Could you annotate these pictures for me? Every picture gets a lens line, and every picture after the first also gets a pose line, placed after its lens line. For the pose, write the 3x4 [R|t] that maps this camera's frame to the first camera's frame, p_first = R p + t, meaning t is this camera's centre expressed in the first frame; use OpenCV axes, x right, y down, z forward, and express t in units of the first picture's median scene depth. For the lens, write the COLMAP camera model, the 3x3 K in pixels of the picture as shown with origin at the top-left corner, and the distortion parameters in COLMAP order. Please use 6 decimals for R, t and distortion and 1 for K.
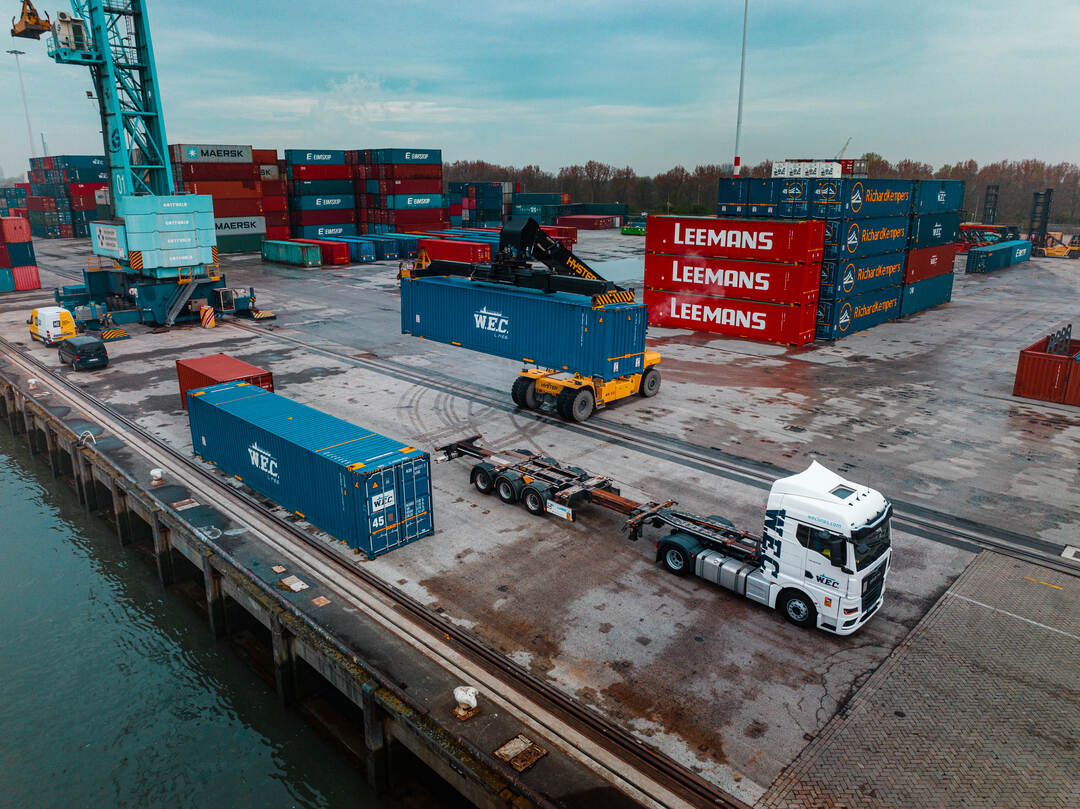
lens RADIAL K [[758.5, 0, 540.0], [0, 758.5, 404.5], [0, 0, 1]] dist [-0.046061, 0.011265]
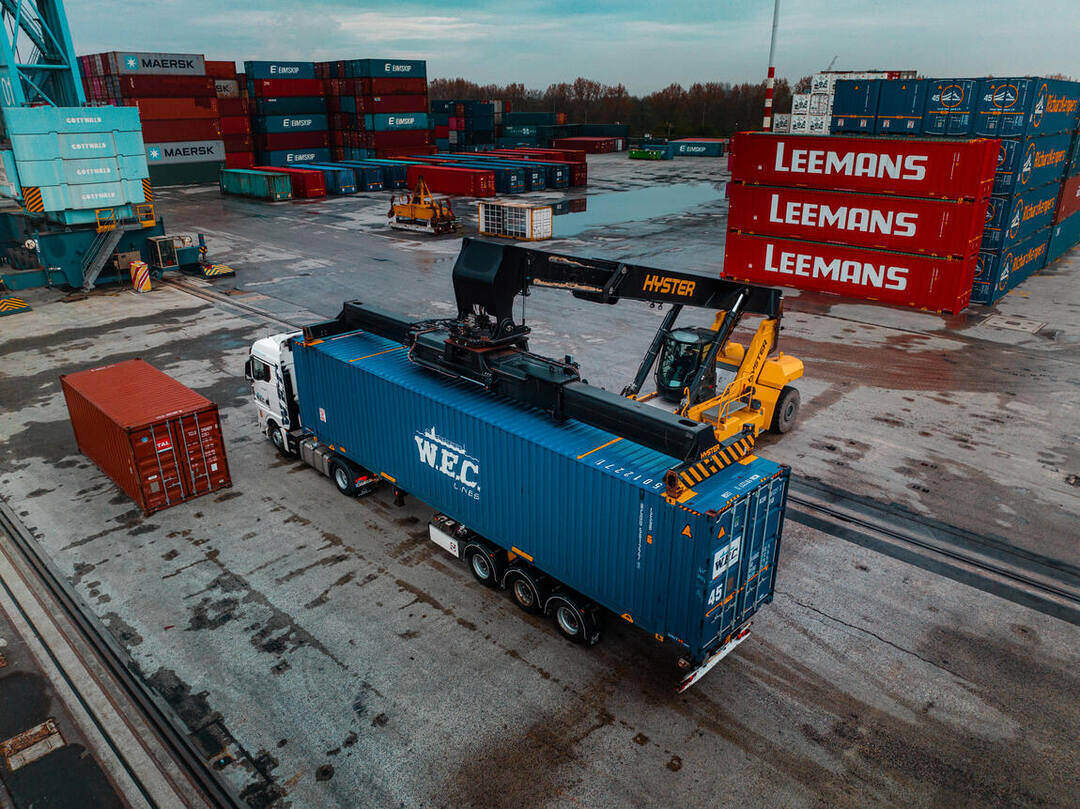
lens RADIAL K [[758.5, 0, 540.0], [0, 758.5, 404.5], [0, 0, 1]] dist [-0.046061, 0.011265]
pose [[0.999521, -0.014620, 0.027269, -0.075406], [0.012030, 0.995607, 0.092856, -0.057293], [-0.028507, -0.092484, 0.995306, 0.256481]]
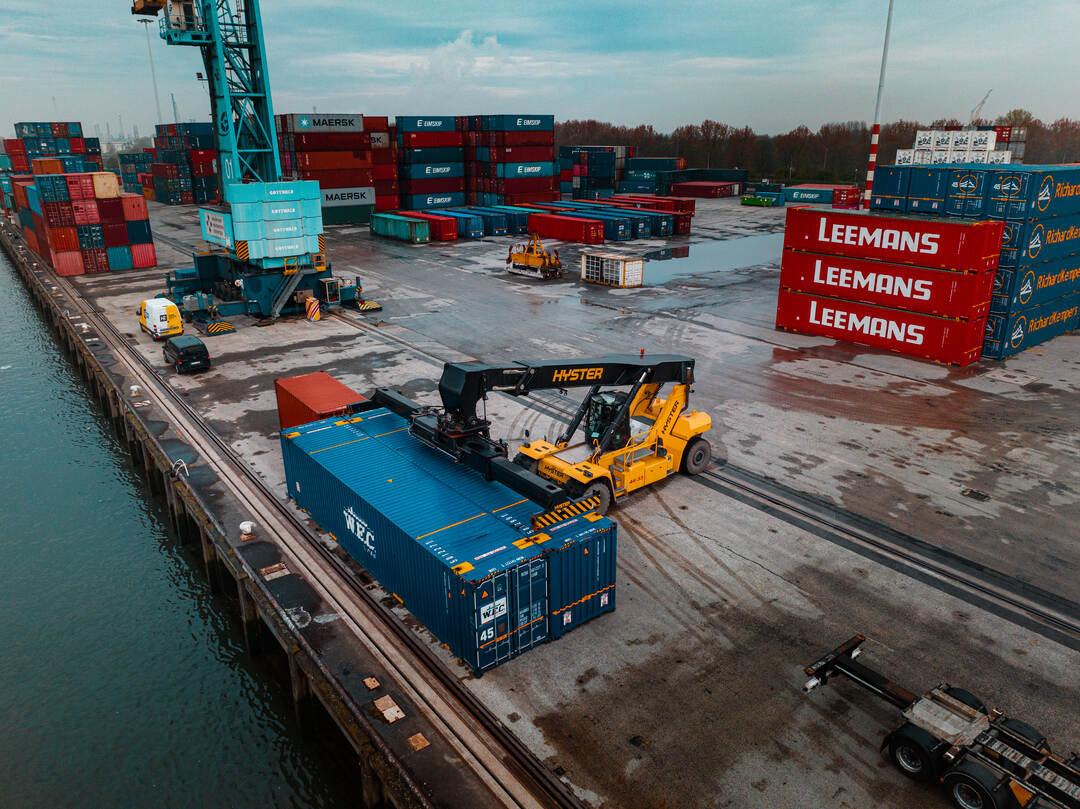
lens RADIAL K [[759.5, 0, 540.0], [0, 759.5, 404.5], [0, 0, 1]] dist [-0.047918, 0.005092]
pose [[0.990639, 0.040557, -0.130345, -0.022587], [-0.033557, 0.997897, 0.055460, -0.060124], [0.132321, -0.050566, 0.989916, 0.075230]]
